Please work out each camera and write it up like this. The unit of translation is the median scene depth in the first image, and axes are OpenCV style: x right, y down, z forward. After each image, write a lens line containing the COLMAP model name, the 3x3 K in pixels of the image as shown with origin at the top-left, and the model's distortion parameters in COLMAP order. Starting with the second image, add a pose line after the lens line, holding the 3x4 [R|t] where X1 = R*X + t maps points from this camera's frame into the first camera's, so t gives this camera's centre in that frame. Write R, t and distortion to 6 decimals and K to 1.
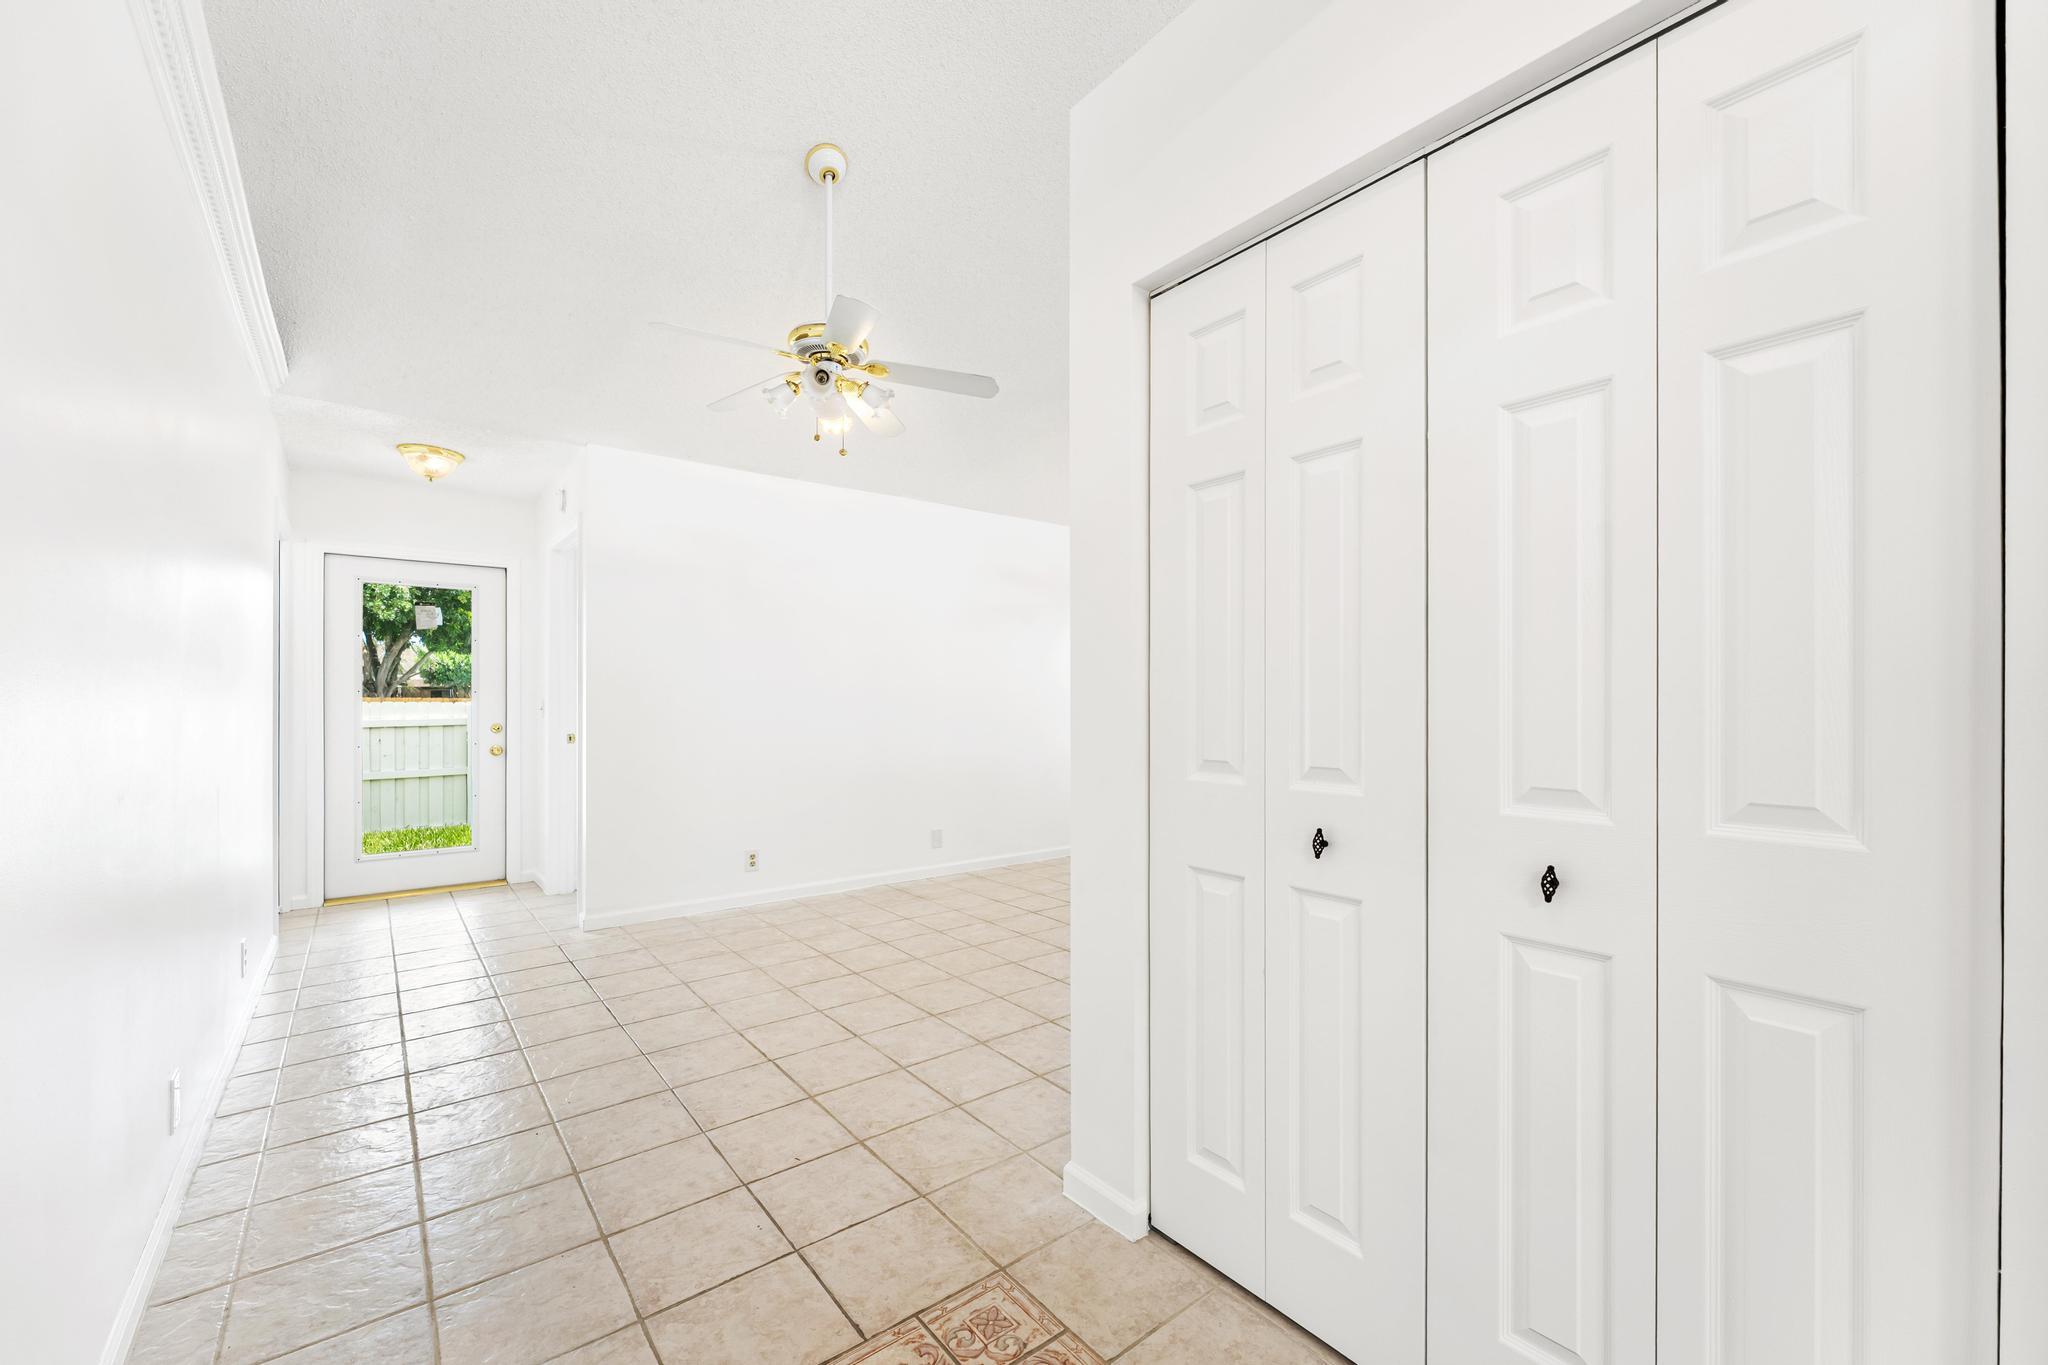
lens RADIAL K [[818.0, 0, 1021.7], [0, 818.0, 692.7], [0, 0, 1]] dist [-0.000820, 0.000426]
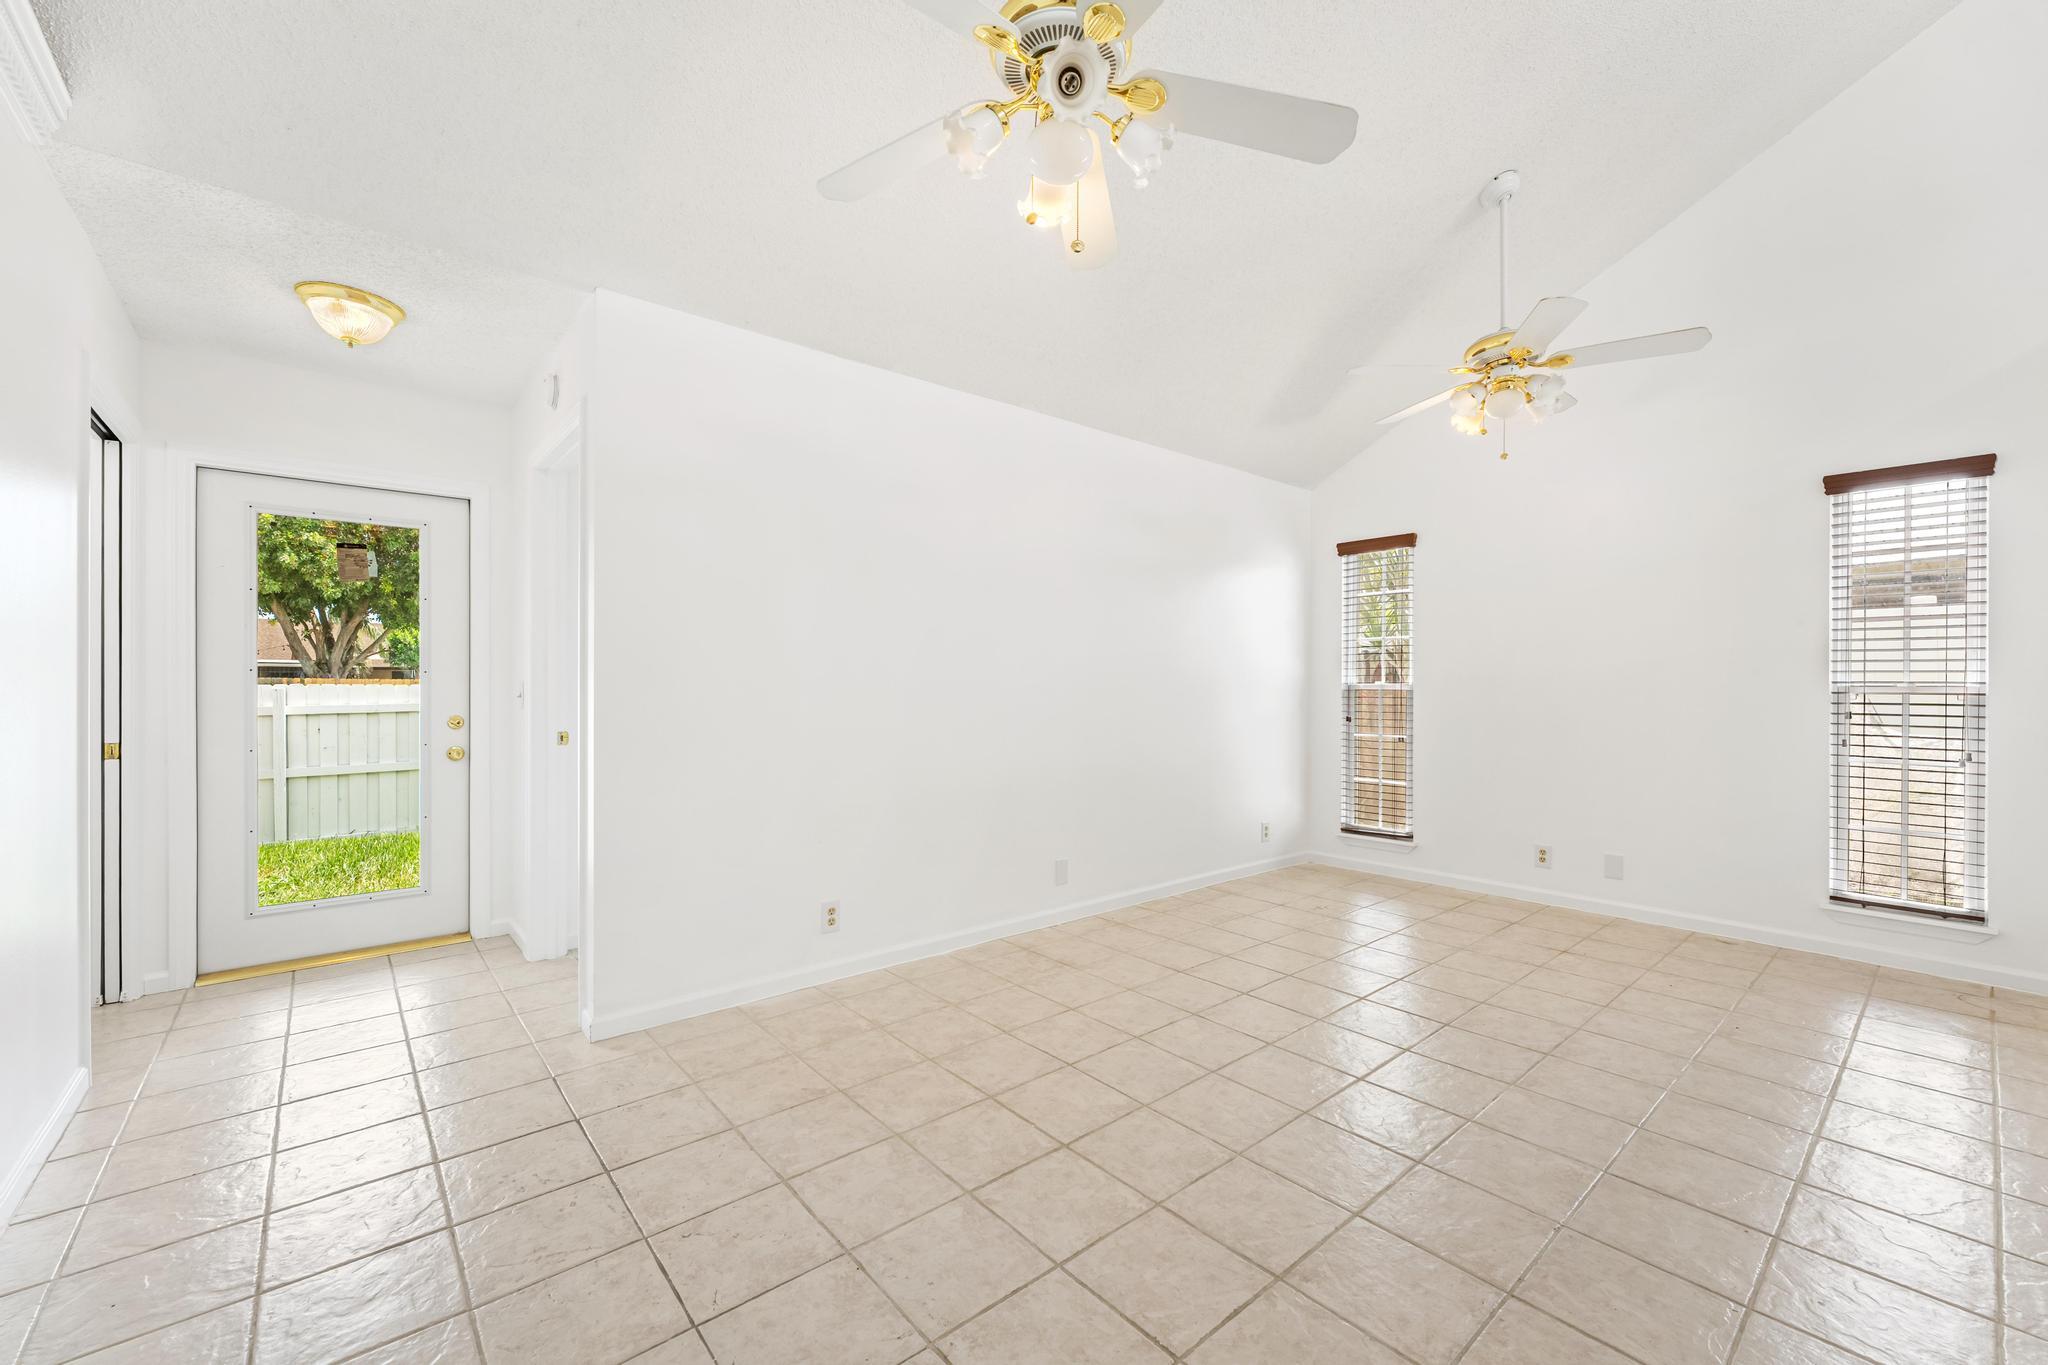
lens RADIAL K [[818.0, 0, 1019.8], [0, 818.0, 679.4], [0, 0, 1]] dist [-0.000820, 0.000426]
pose [[0.999624, 0.003390, 0.027222, -0.189335], [-0.003511, 0.999984, 0.004414, 0.000852], [-0.027206, -0.004508, 0.999620, 0.304705]]
